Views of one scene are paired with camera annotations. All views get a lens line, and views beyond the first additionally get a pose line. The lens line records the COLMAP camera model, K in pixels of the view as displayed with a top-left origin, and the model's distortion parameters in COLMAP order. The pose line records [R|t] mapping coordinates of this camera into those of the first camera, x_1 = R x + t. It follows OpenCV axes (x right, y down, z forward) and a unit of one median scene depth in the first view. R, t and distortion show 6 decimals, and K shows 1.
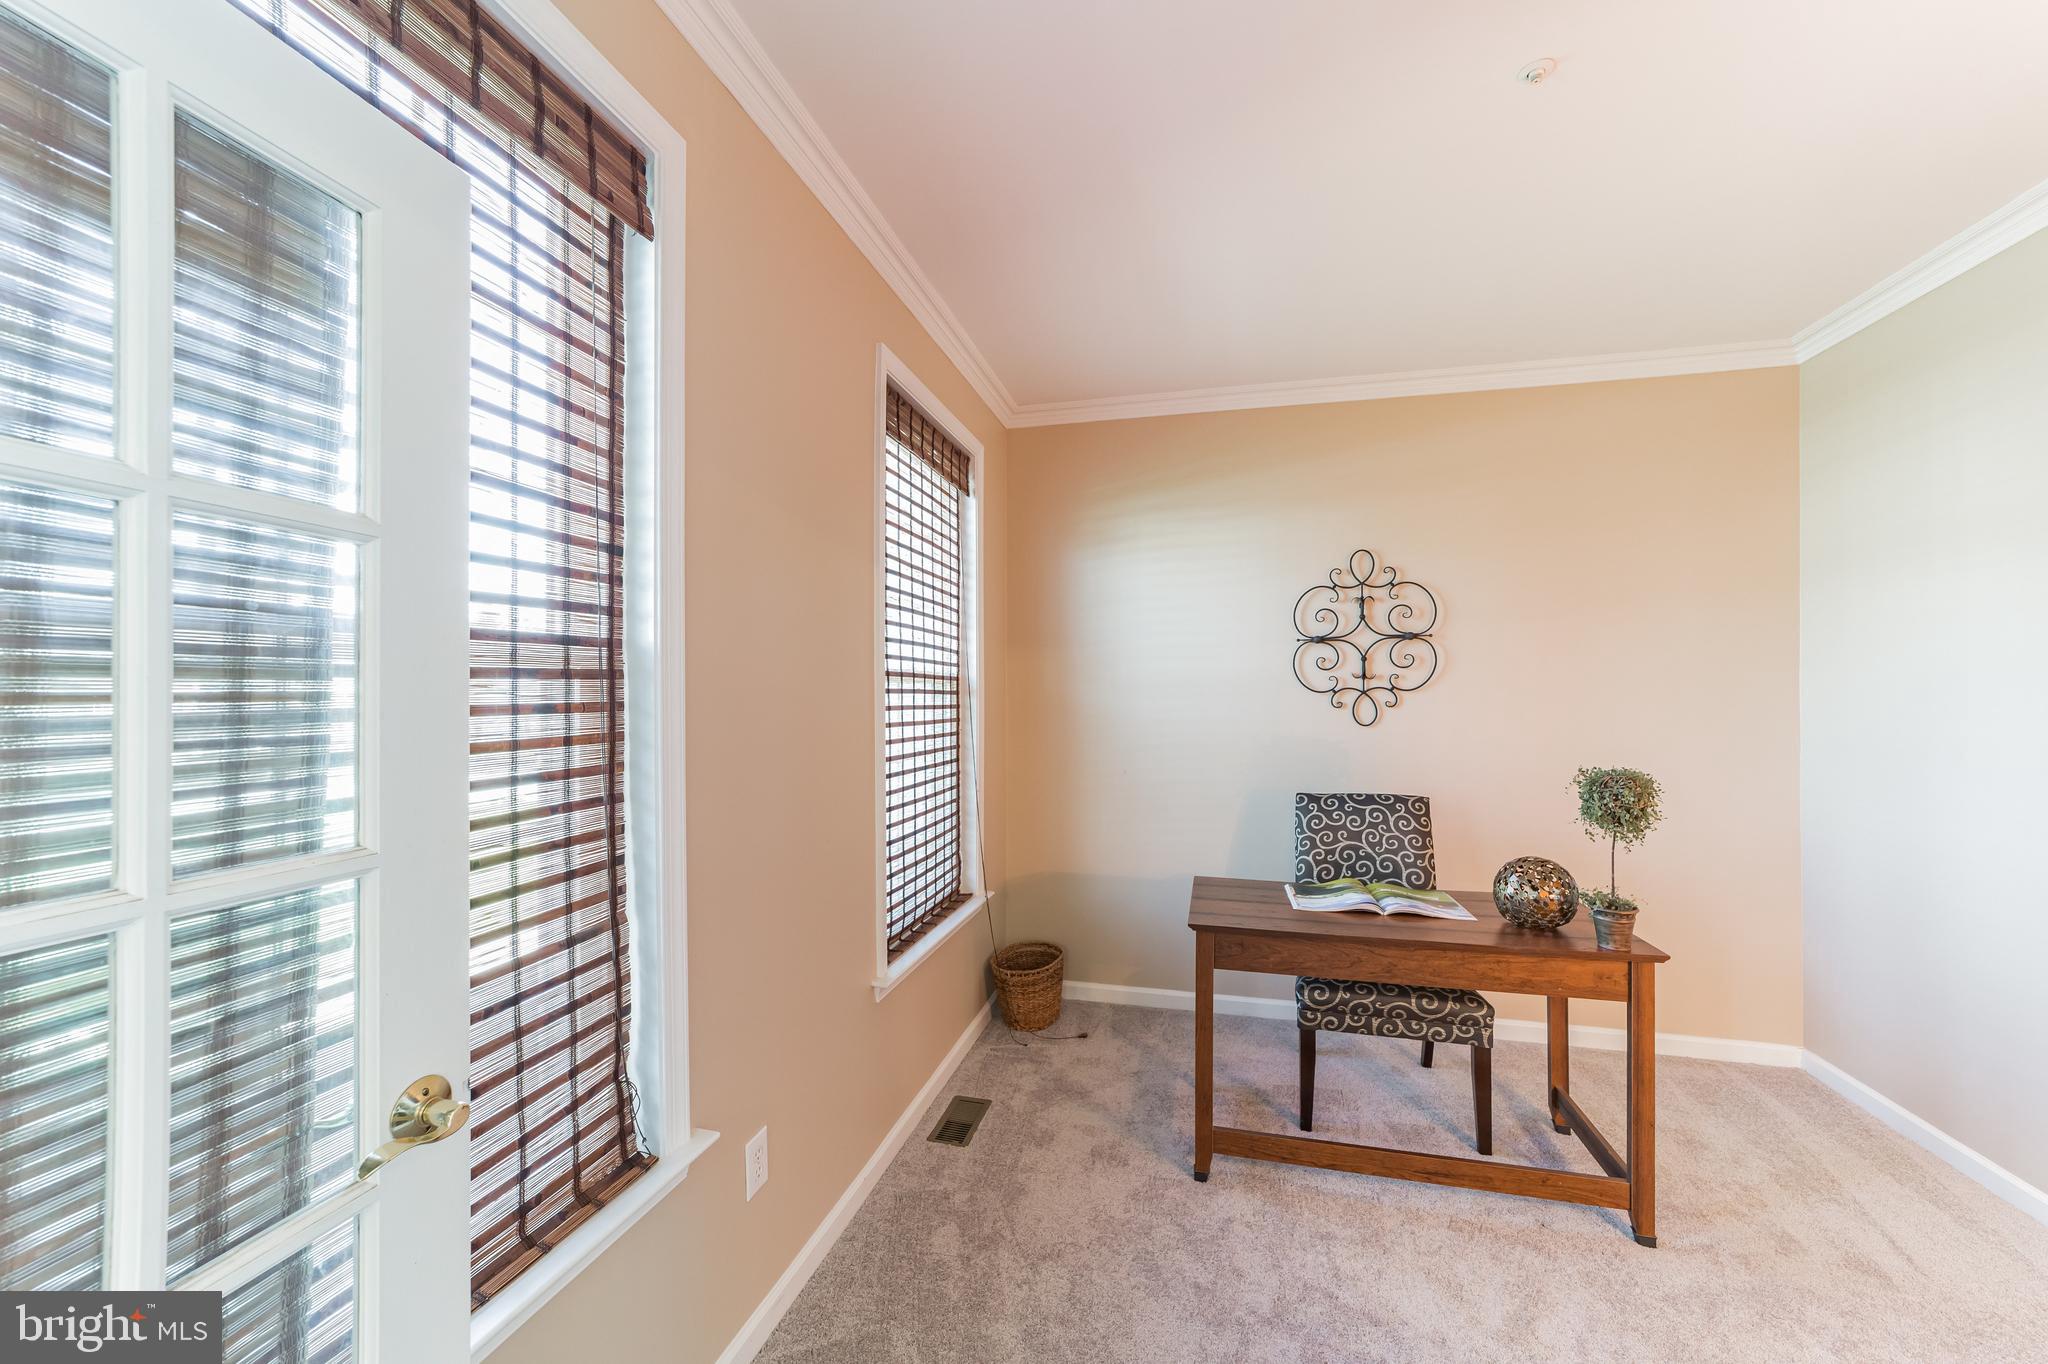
lens RADIAL K [[744.6, 0, 1024.0], [0, 744.6, 682.0], [0, 0, 1]] dist [-0.018691, 0.007348]
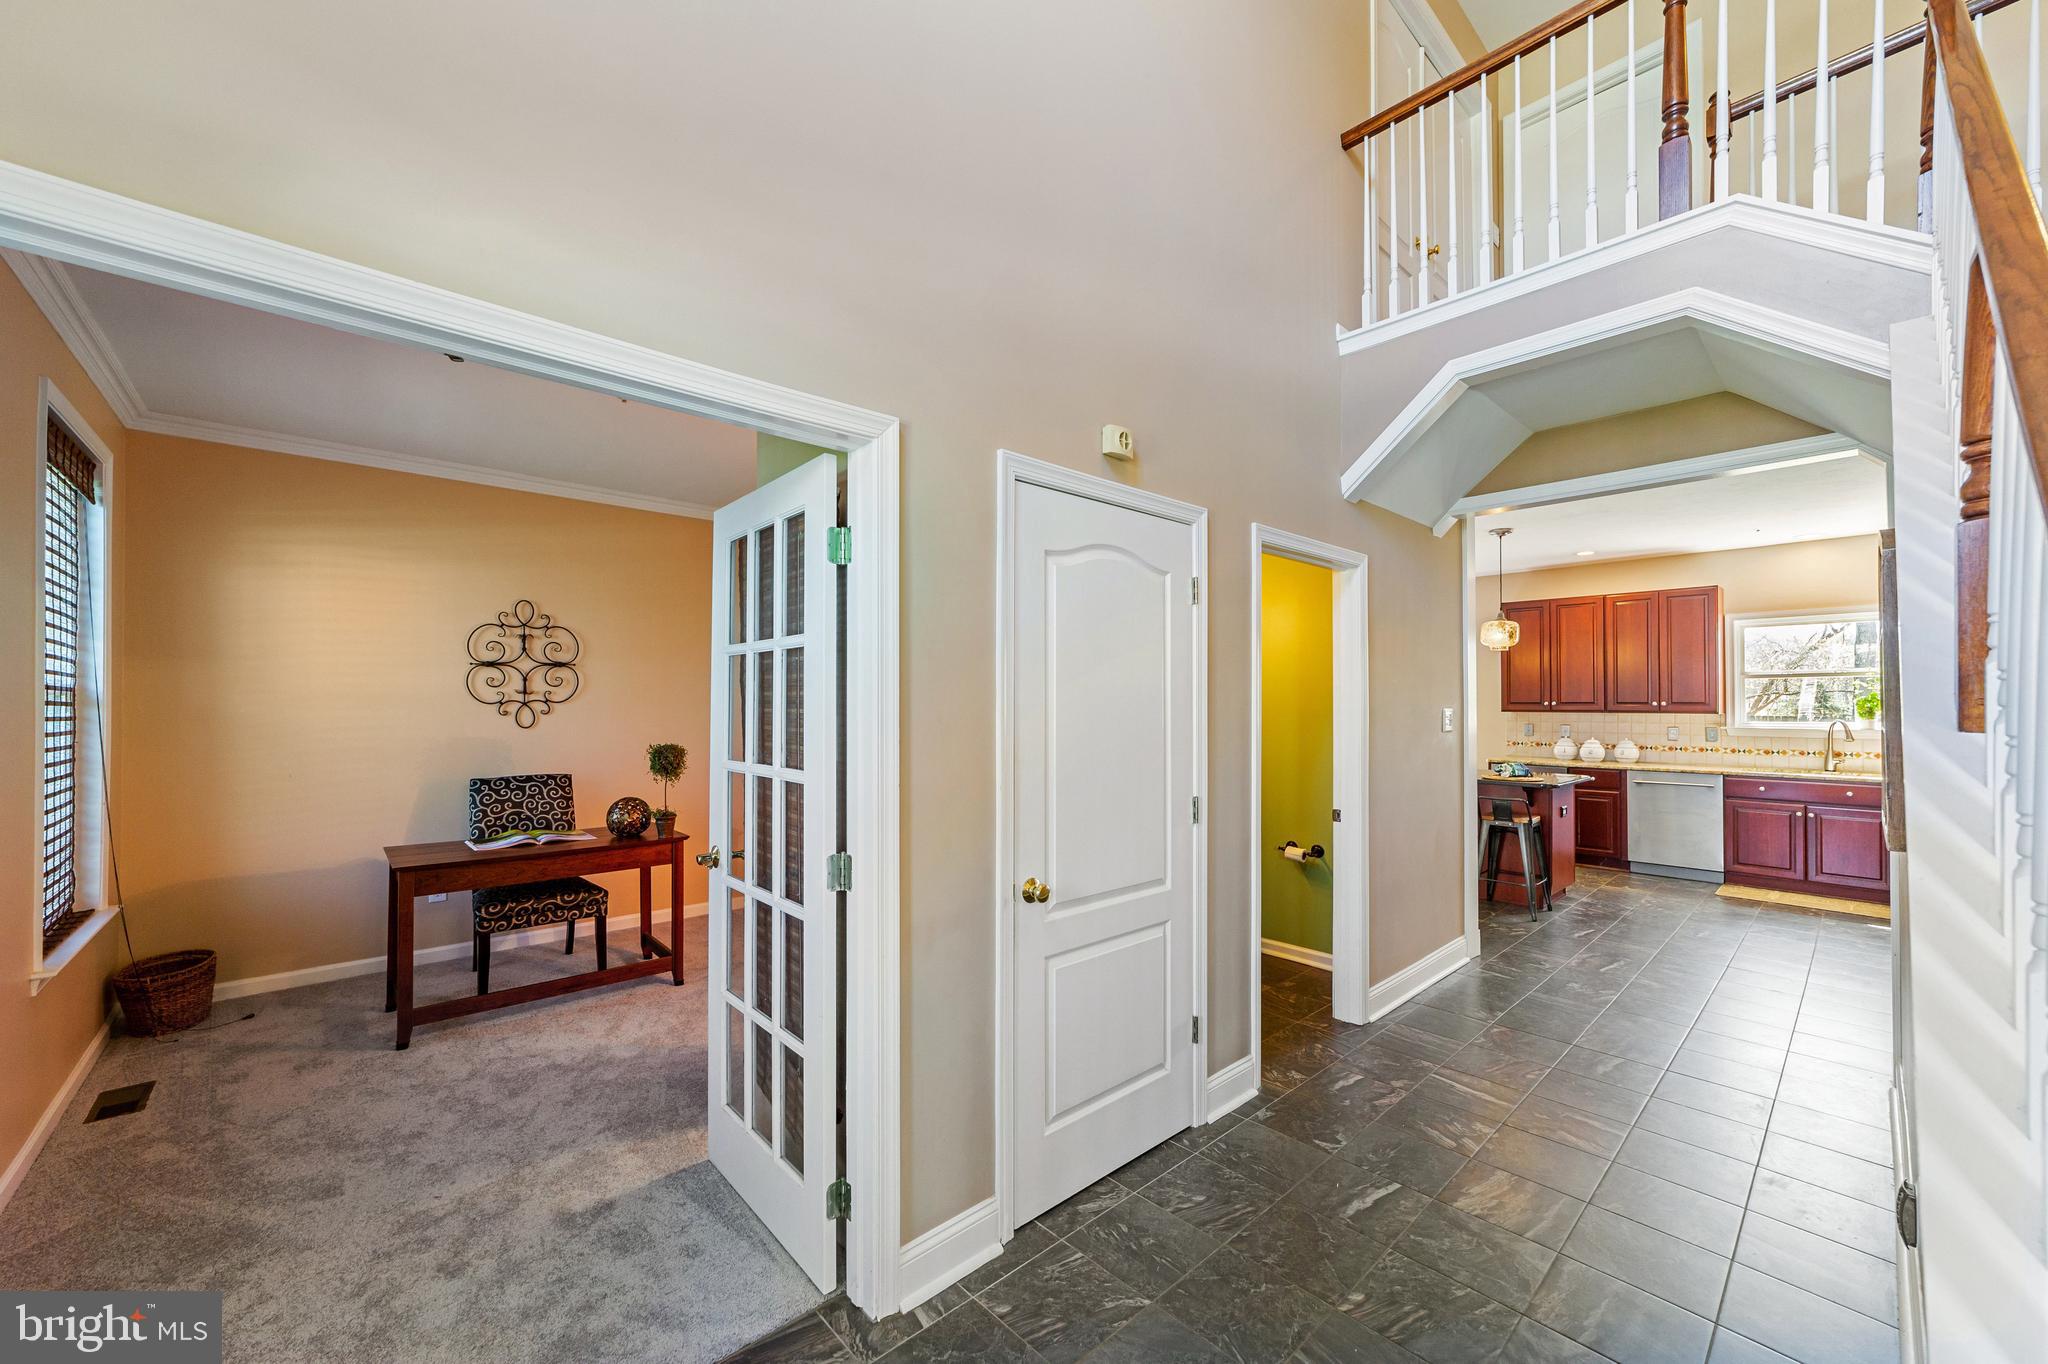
lens RADIAL K [[787.8, 0, 1020.3], [0, 787.8, 702.3], [0, 0, 1]] dist [-0.018183, 0.009860]
pose [[0.539511, 0.001449, 0.841977, -0.312927], [-0.012981, 0.999894, 0.006597, -0.012009], [-0.841878, -0.014488, 0.539473, -0.647933]]
